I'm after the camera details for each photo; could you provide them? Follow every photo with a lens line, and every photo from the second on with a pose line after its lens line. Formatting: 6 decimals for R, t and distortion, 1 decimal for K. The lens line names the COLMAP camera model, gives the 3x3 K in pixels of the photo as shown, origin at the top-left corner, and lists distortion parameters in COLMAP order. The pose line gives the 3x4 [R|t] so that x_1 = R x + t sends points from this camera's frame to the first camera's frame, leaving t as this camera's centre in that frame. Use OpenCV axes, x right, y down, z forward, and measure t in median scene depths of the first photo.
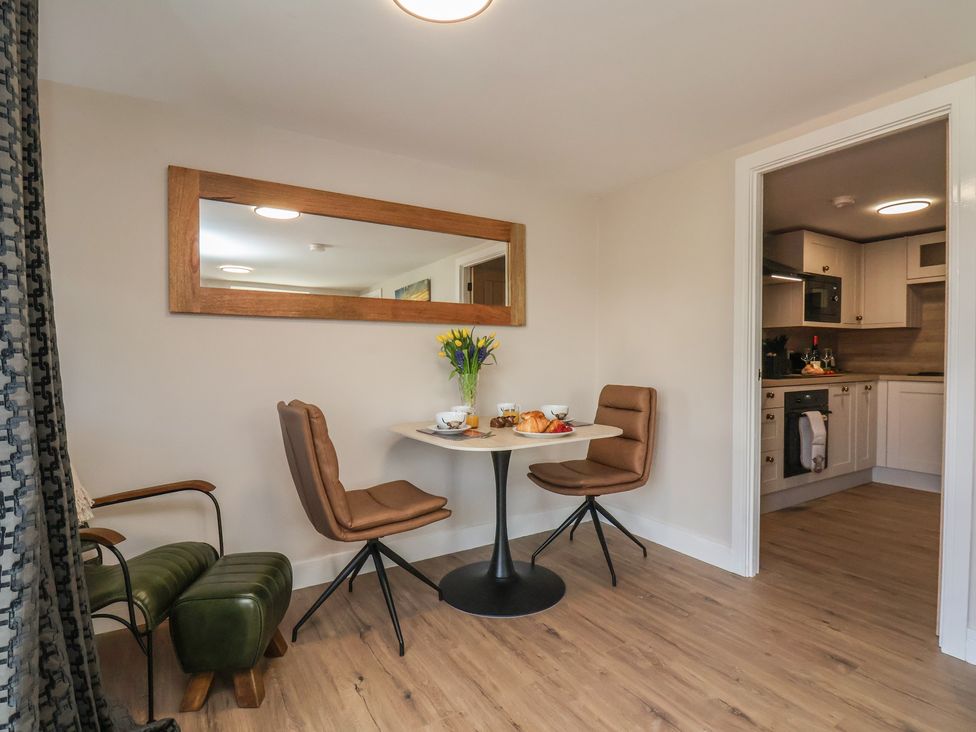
lens RADIAL K [[516.4, 0, 493.9], [0, 516.4, 368.7], [0, 0, 1]] dist [-0.005185, -0.001337]
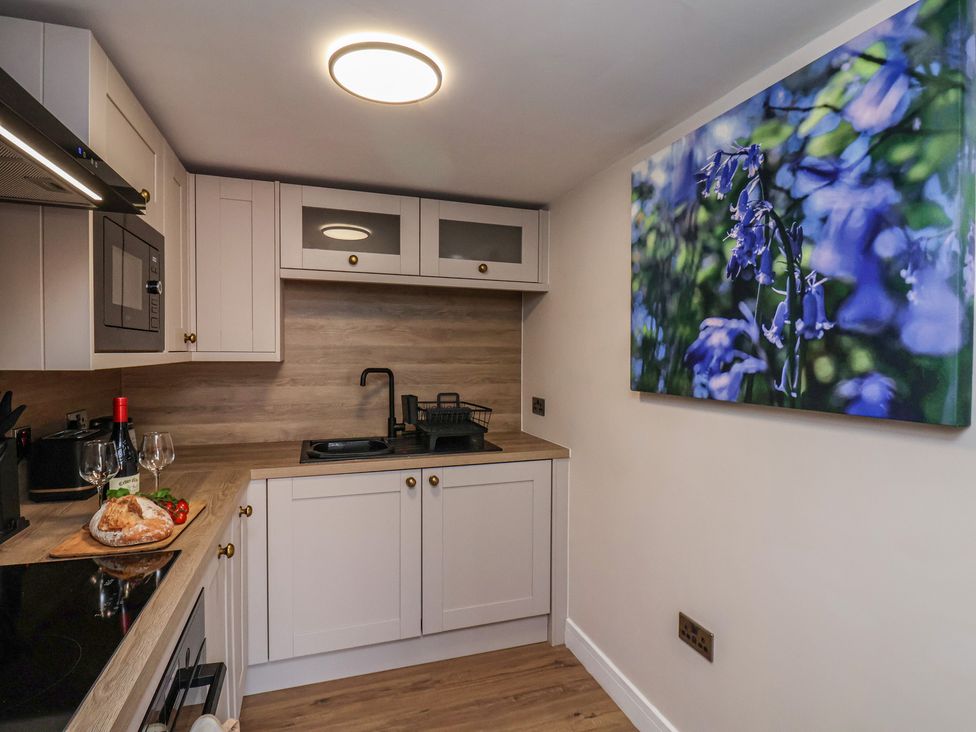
lens RADIAL K [[516.4, 0, 490.7], [0, 516.4, 364.9], [0, 0, 1]] dist [-0.005185, -0.001337]
pose [[0.227282, -0.023548, 0.973544, 0.340680], [0.019777, 0.999613, 0.019561, -0.080067], [-0.973628, 0.014808, 0.227660, 0.656824]]
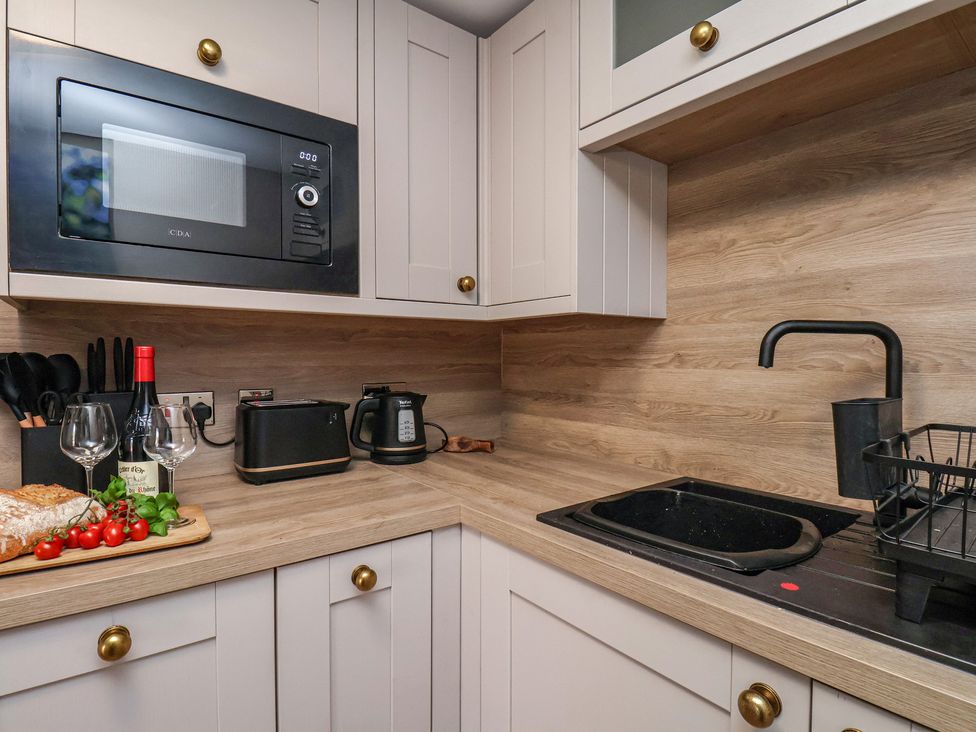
lens RADIAL K [[516.4, 0, 483.6], [0, 516.4, 371.3], [0, 0, 1]] dist [-0.005185, -0.001337]
pose [[0.994338, 0.001764, 0.106247, 0.697575], [-0.001952, 0.999997, 0.001665, -0.048802], [-0.106244, -0.001864, 0.994338, 0.717259]]
